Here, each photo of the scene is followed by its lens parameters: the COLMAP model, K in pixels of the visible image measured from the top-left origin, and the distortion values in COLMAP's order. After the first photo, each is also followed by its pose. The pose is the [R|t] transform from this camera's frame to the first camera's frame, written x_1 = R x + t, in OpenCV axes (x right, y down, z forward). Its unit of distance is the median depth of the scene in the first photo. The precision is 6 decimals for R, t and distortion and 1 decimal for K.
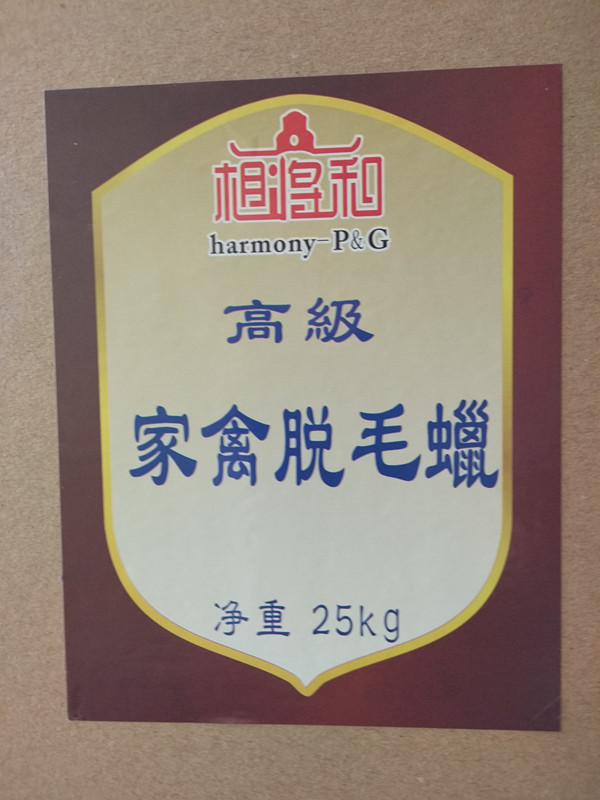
lens RADIAL K [[714.2, 0, 300.0], [0, 714.2, 400.0], [0, 0, 1]] dist [0.149194, -0.267828]
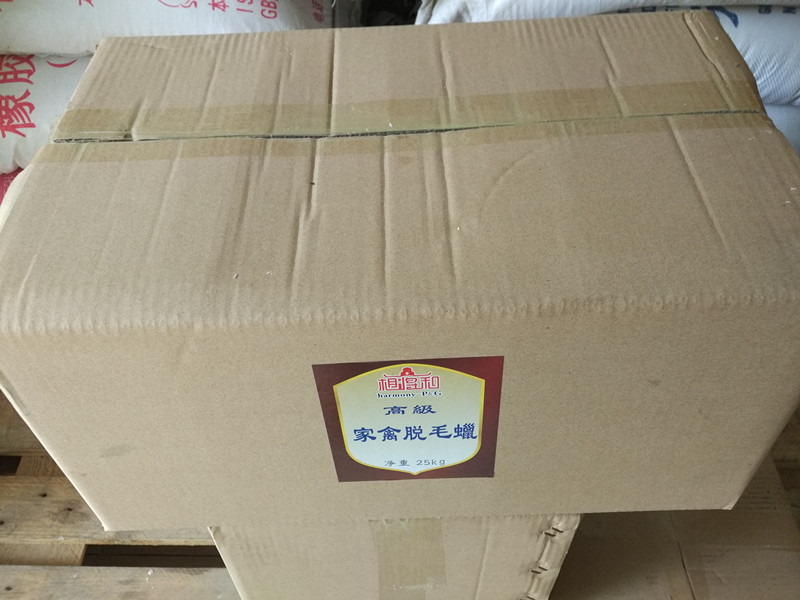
lens RADIAL K [[714.2, 0, 400.0], [0, 714.2, 300.0], [0, 0, 1]] dist [0.149194, -0.267828]
pose [[0.995564, -0.087192, 0.035343, -0.104947], [0.036699, 0.705799, 0.707461, -2.444199], [-0.086630, -0.703026, 0.705868, -0.706729]]
